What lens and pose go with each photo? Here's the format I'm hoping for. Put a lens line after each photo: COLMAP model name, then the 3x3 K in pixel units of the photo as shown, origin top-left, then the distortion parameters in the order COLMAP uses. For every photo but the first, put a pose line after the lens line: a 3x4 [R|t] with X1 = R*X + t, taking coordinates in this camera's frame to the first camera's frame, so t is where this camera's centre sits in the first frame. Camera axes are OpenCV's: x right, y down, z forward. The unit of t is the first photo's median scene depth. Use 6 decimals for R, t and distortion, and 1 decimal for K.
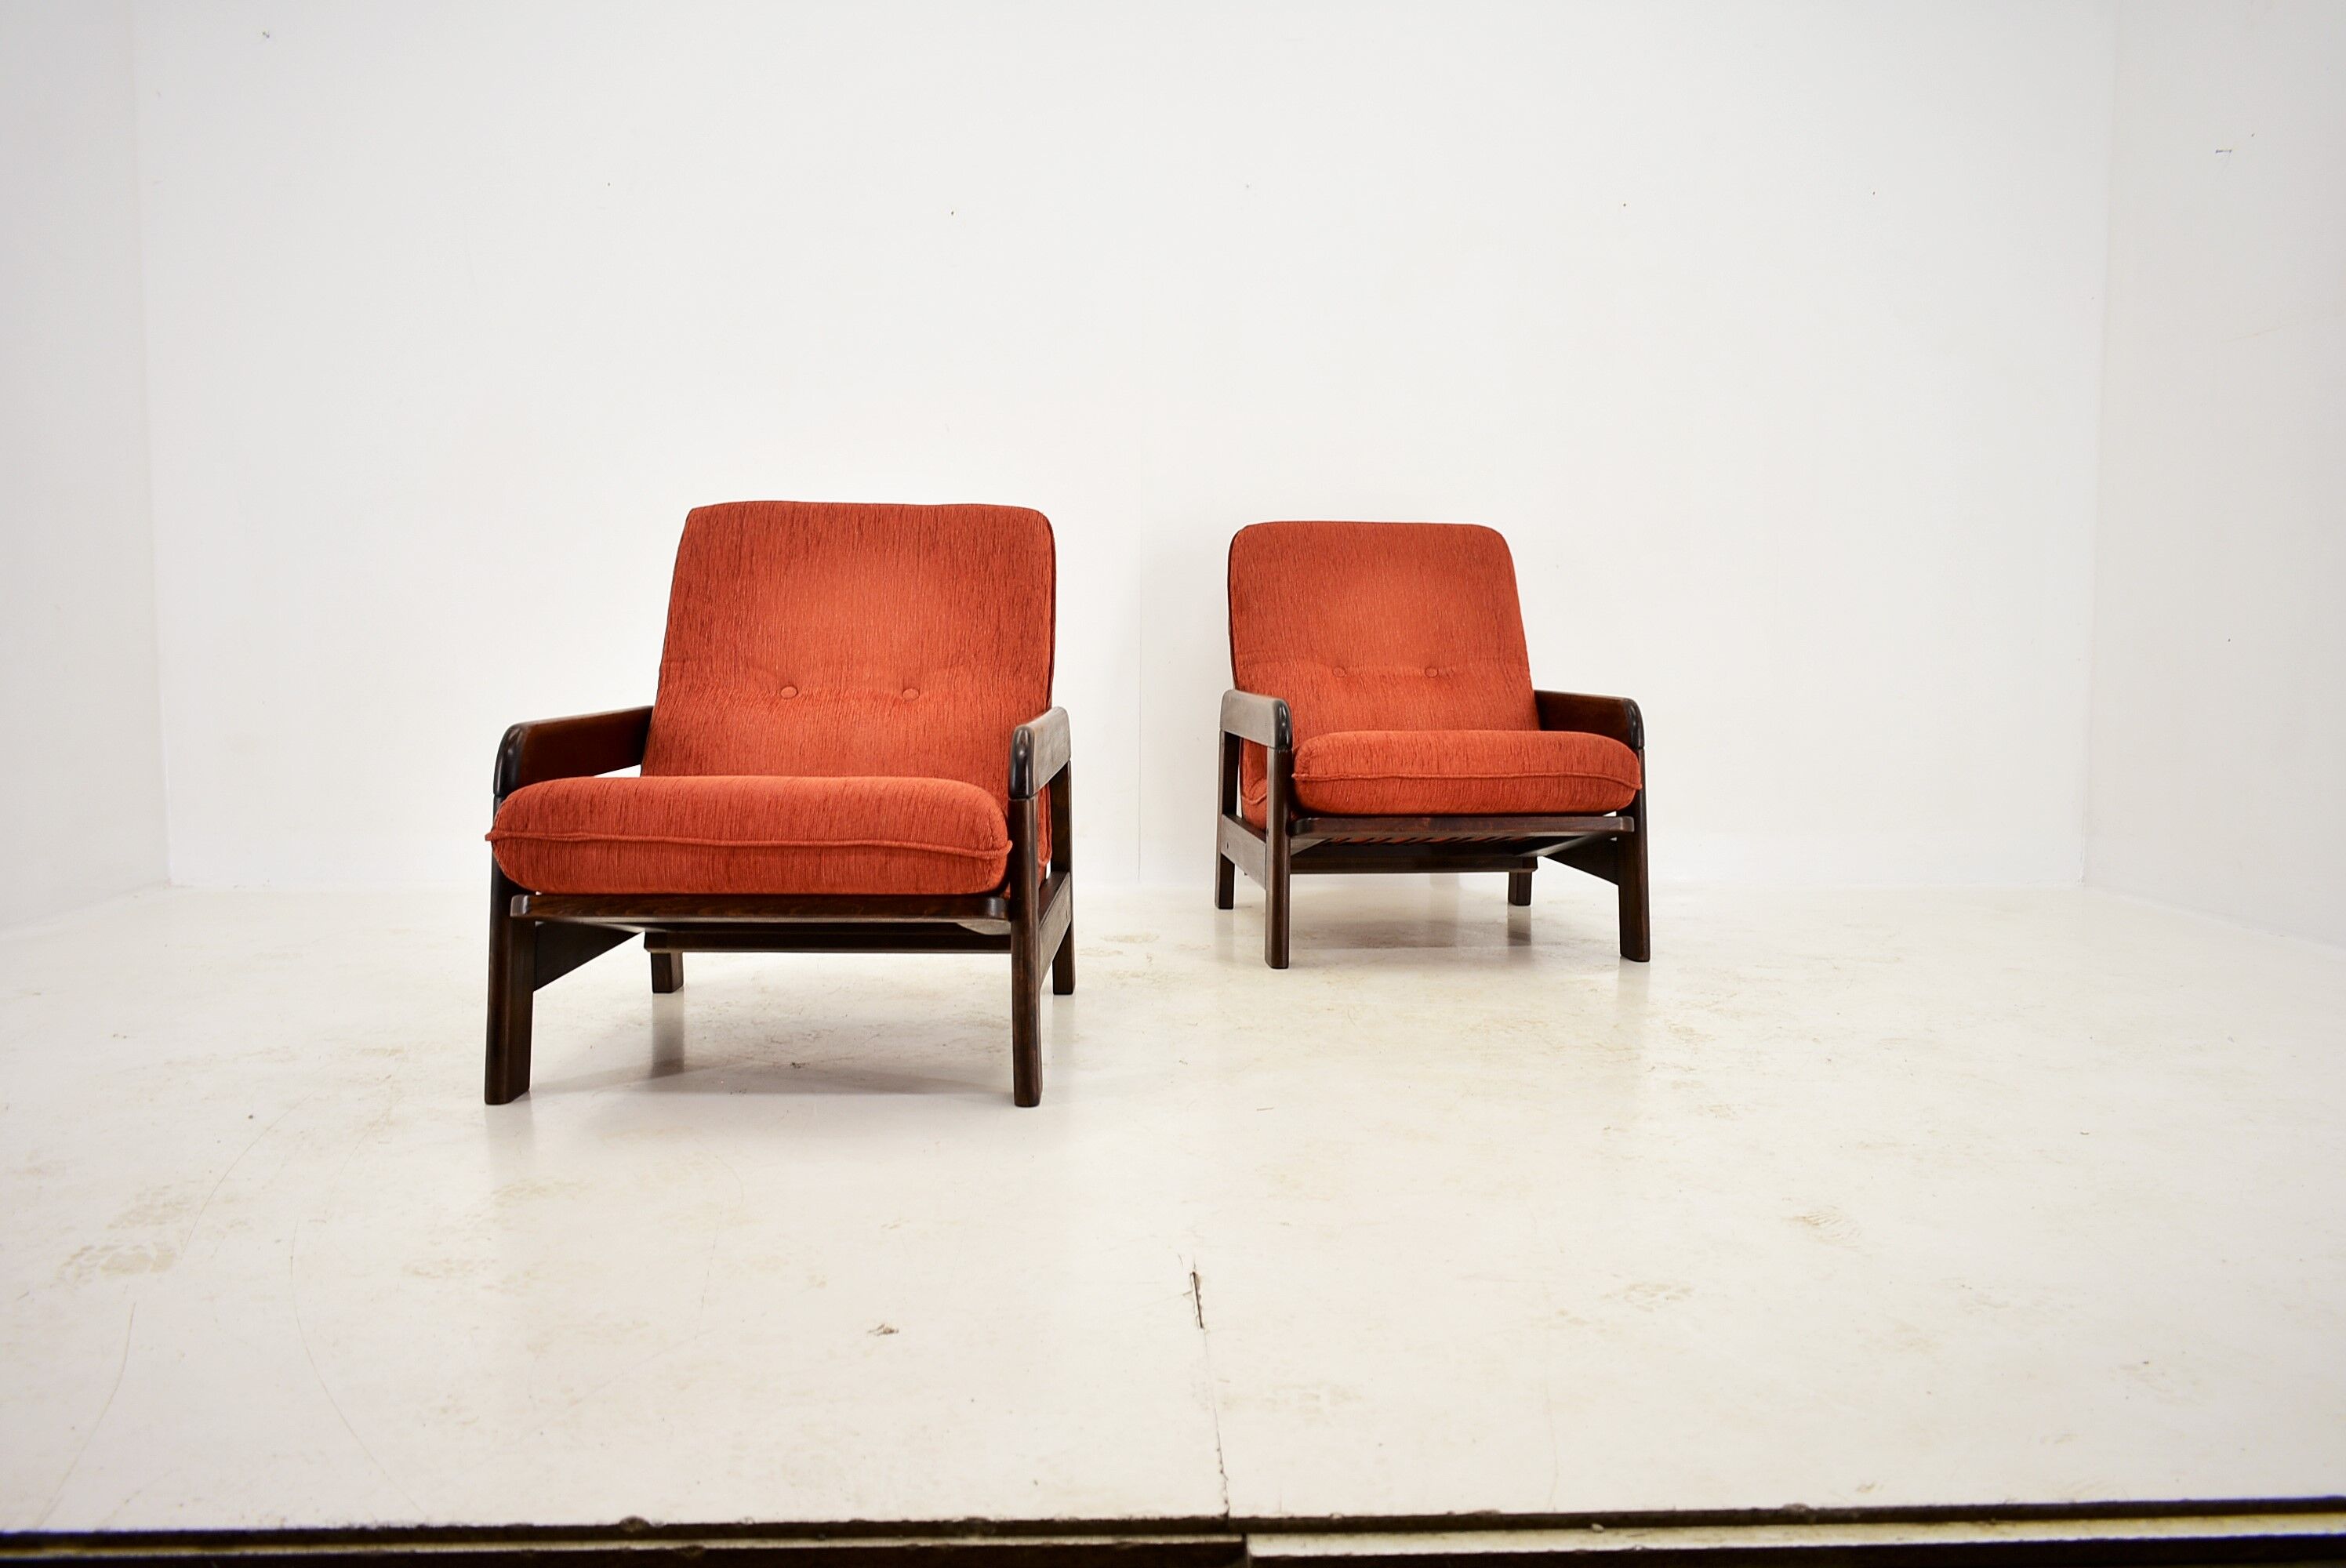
lens RADIAL K [[1804.3, 0, 1173.0], [0, 1804.3, 784.0], [0, 0, 1]] dist [-0.013597, 0.003194]
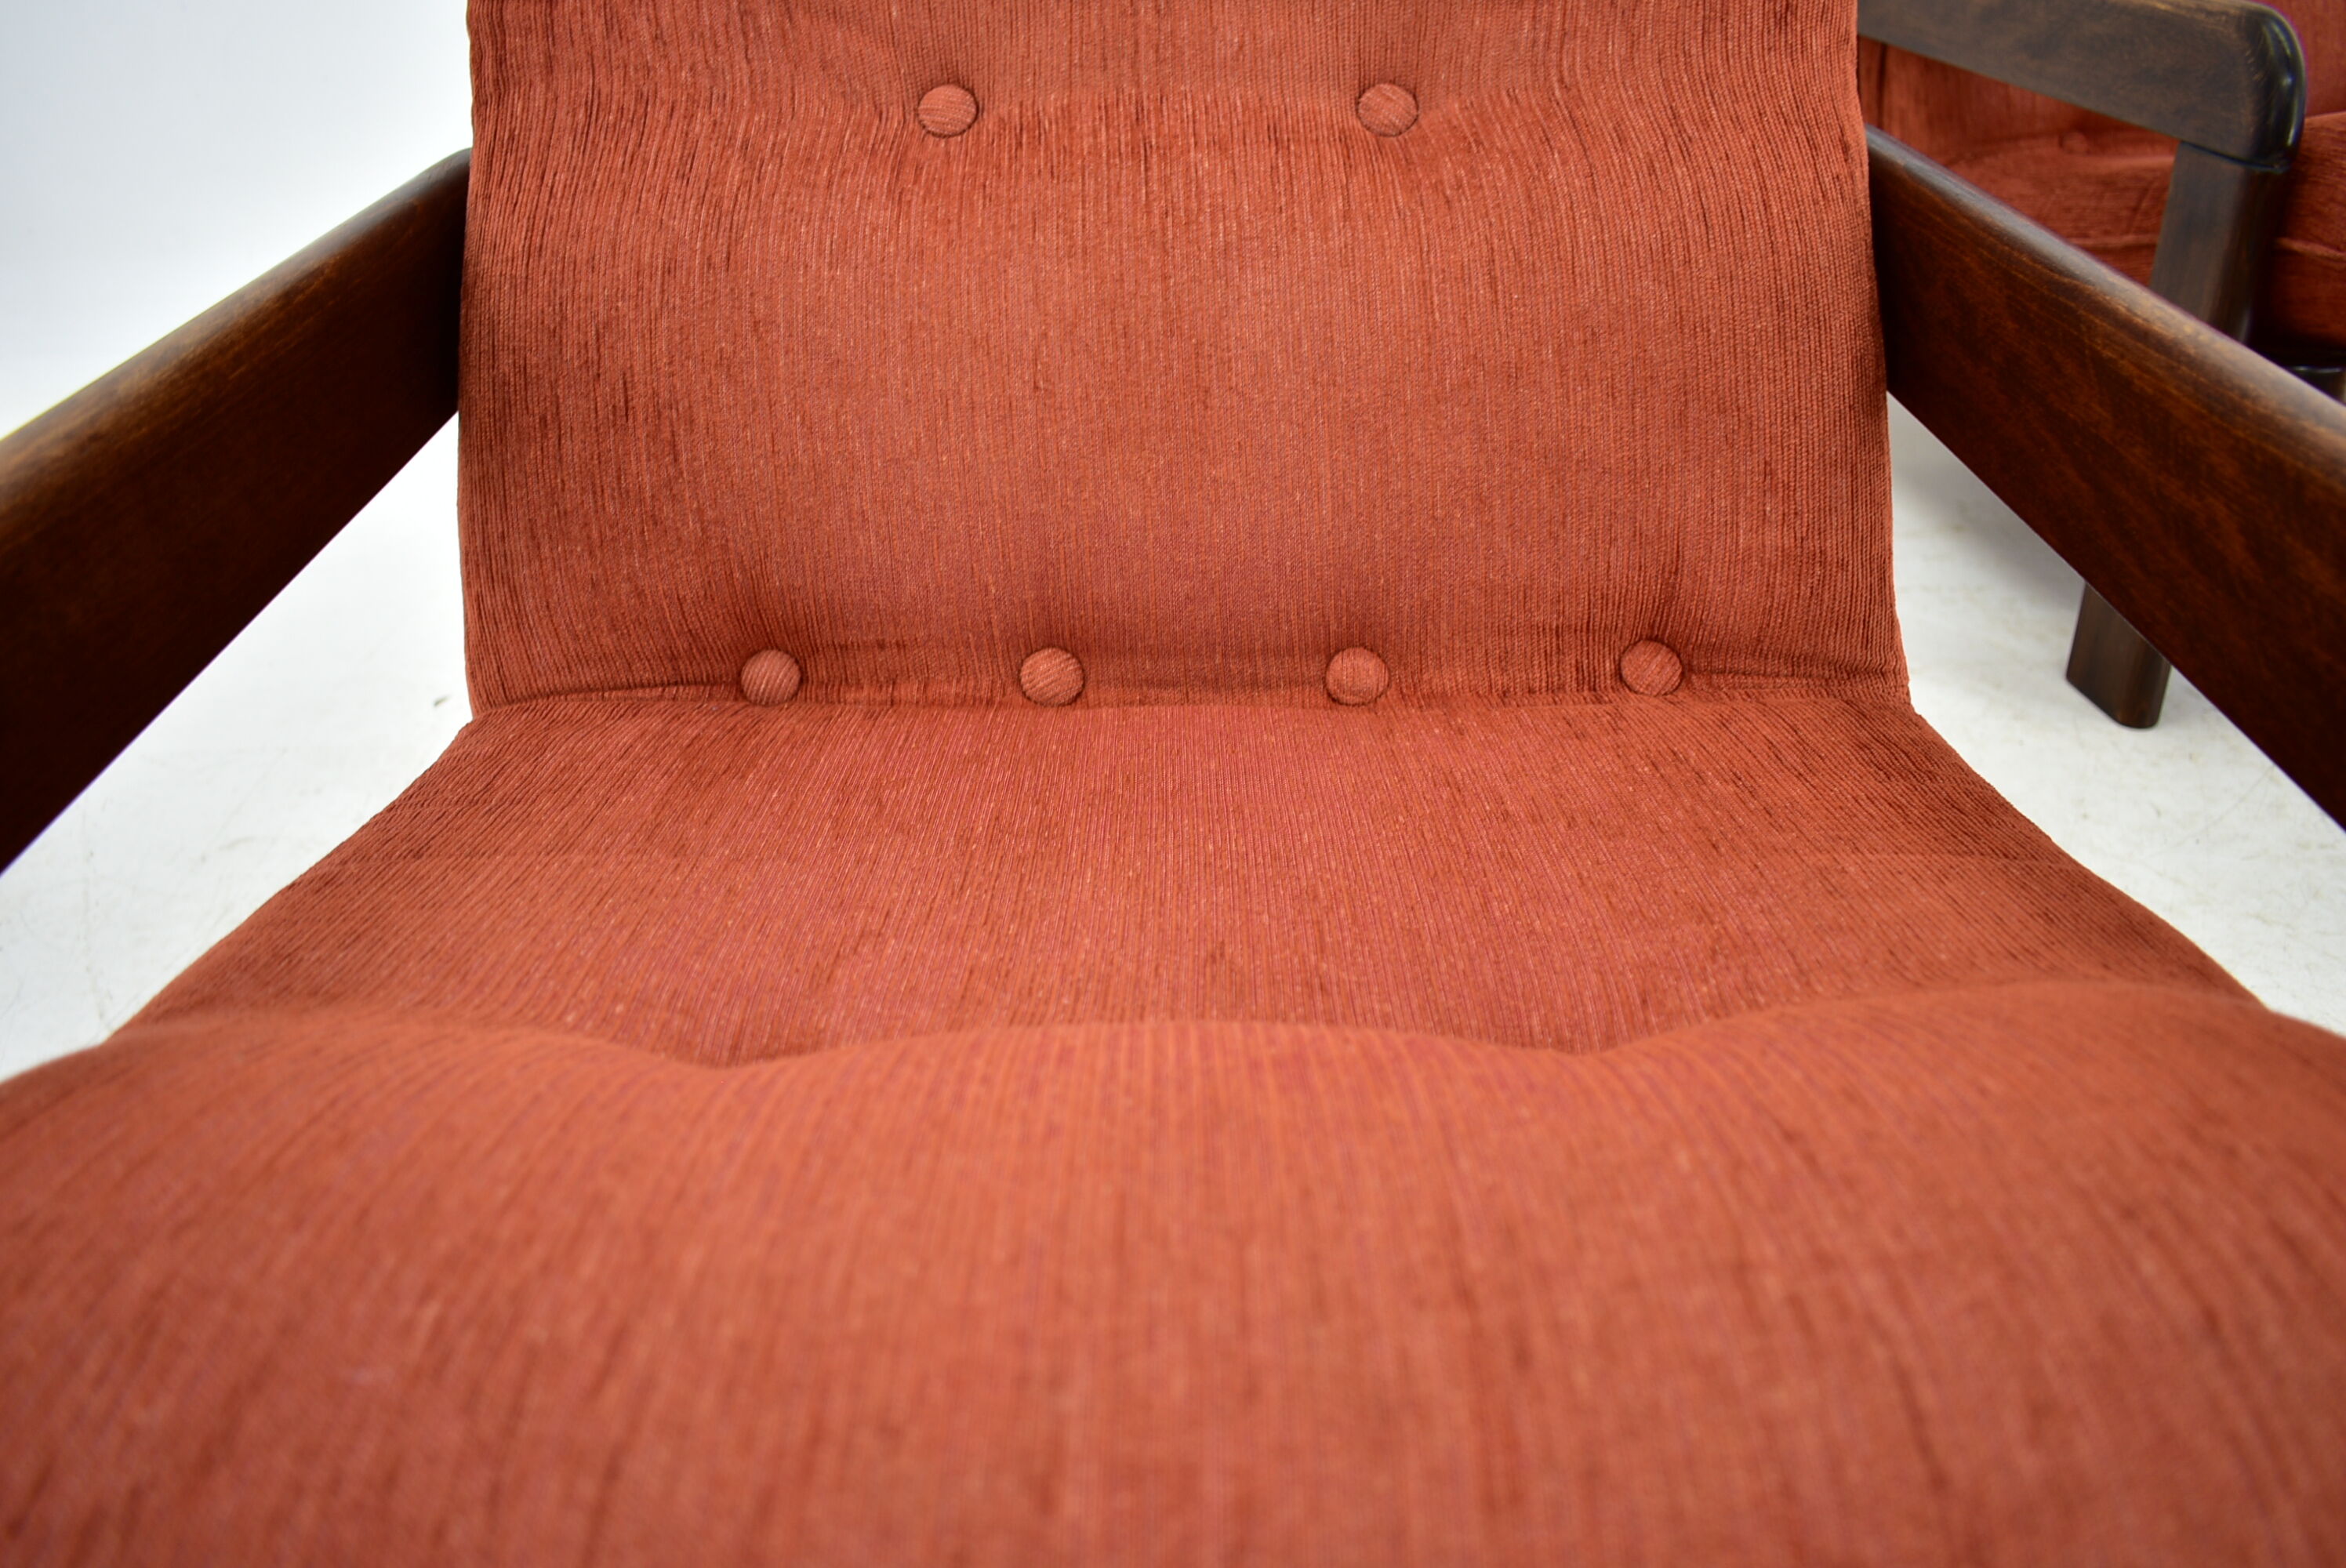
lens RADIAL K [[1800.3, 0, 1173.0], [0, 1800.3, 784.0], [0, 0, 1]] dist [-0.014780, 0.004404]
pose [[0.999749, -0.022355, -0.001765, -0.184025], [0.020831, 0.896717, 0.442114, -0.080841], [-0.008300, -0.442040, 0.896957, 0.720526]]
